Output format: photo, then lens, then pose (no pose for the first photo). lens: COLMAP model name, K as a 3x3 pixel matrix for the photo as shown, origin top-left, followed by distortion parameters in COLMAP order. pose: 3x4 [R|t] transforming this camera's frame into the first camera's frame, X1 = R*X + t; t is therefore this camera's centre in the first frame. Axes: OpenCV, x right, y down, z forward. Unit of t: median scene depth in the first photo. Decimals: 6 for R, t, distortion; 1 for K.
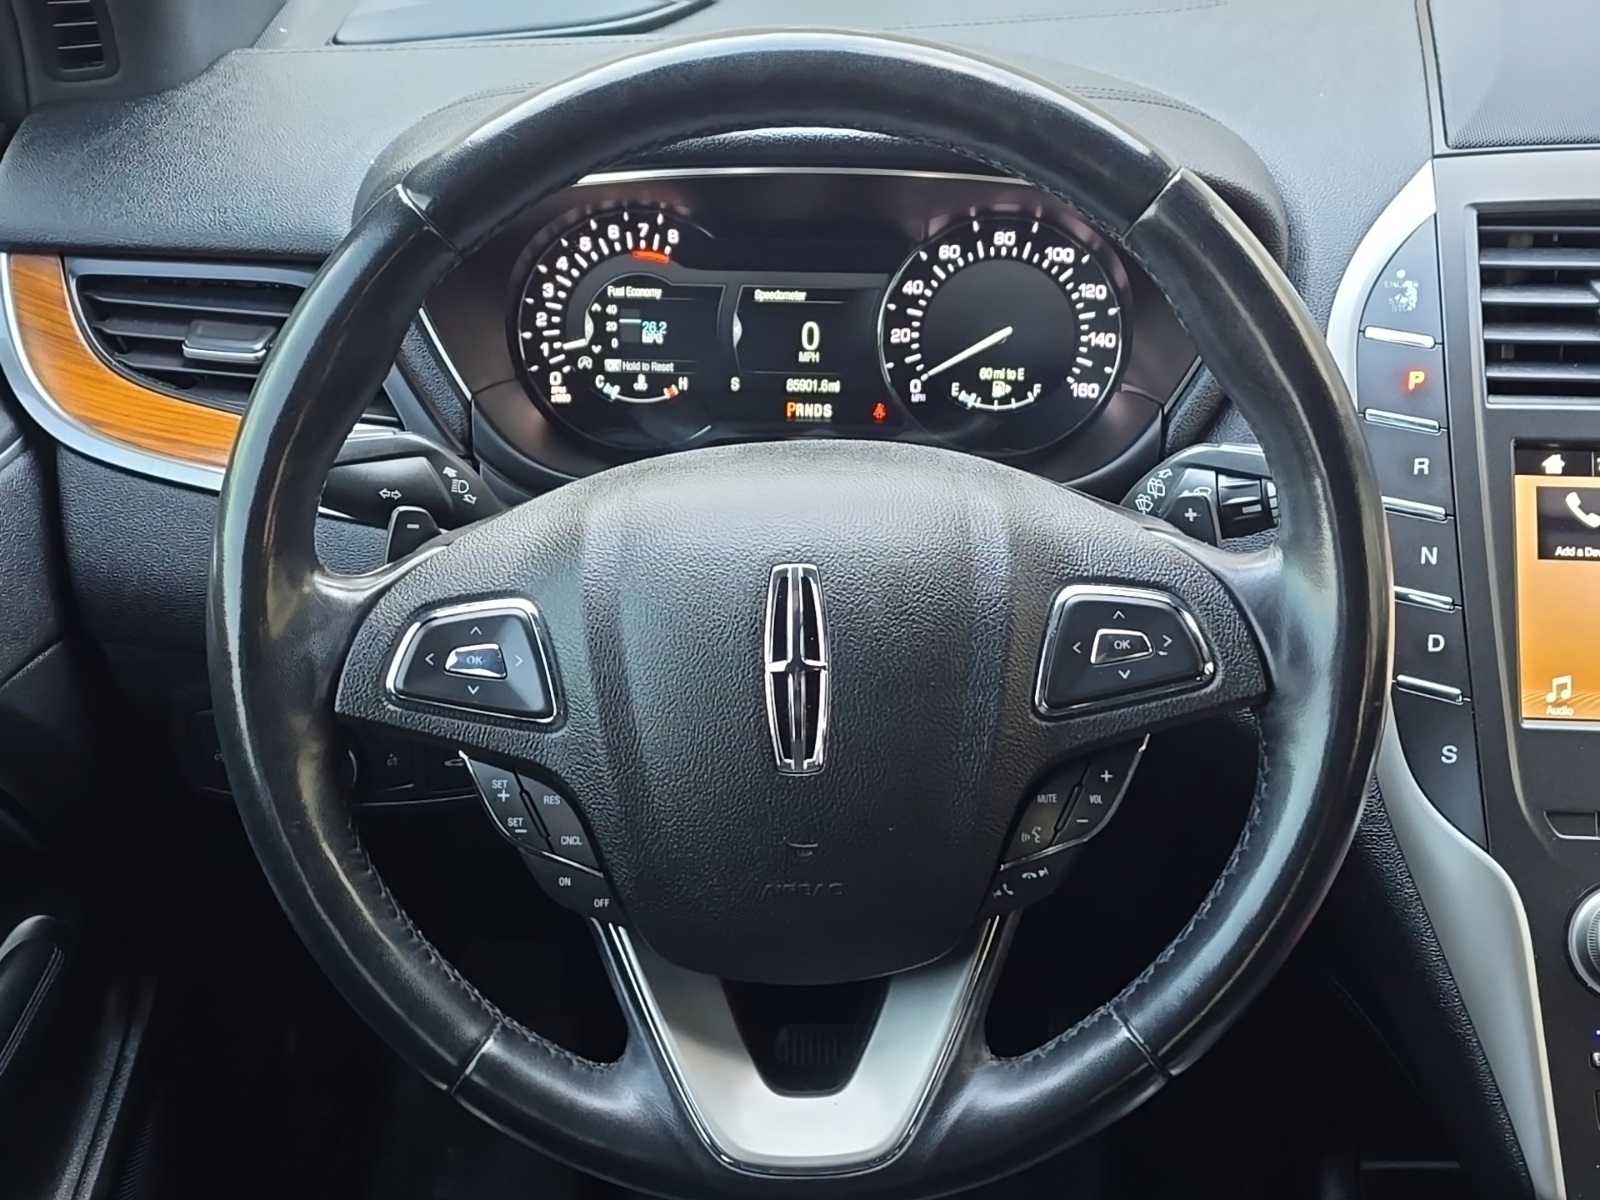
lens RADIAL K [[1849.6, 0, 825.3], [0, 1849.6, 559.1], [0, 0, 1]] dist [0.095606, 0.000000]
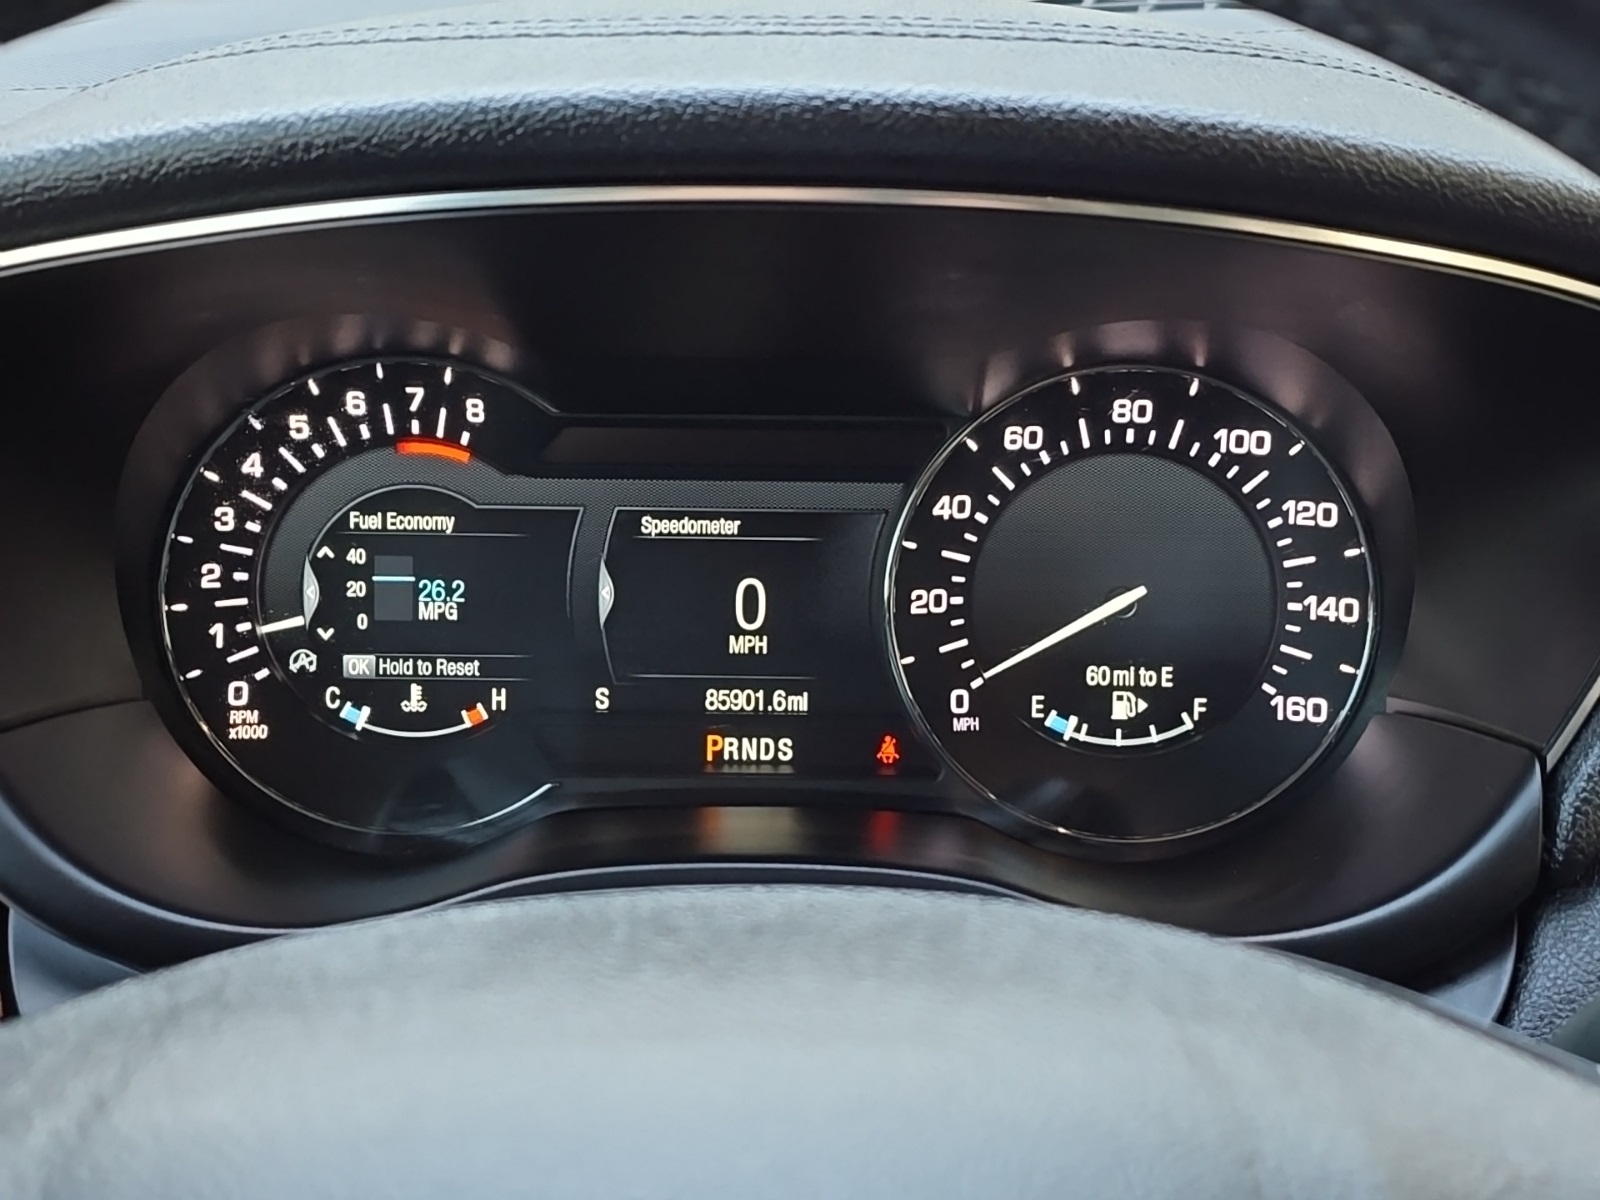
lens RADIAL K [[1849.6, 0, 788.7], [0, 1849.6, 595.3], [0, 0, 1]] dist [0.095606, 0.000000]
pose [[0.999969, -0.007335, -0.002701, 0.003996], [0.006920, 0.991434, -0.130422, -0.057219], [0.003634, 0.130400, 0.991455, 0.501258]]
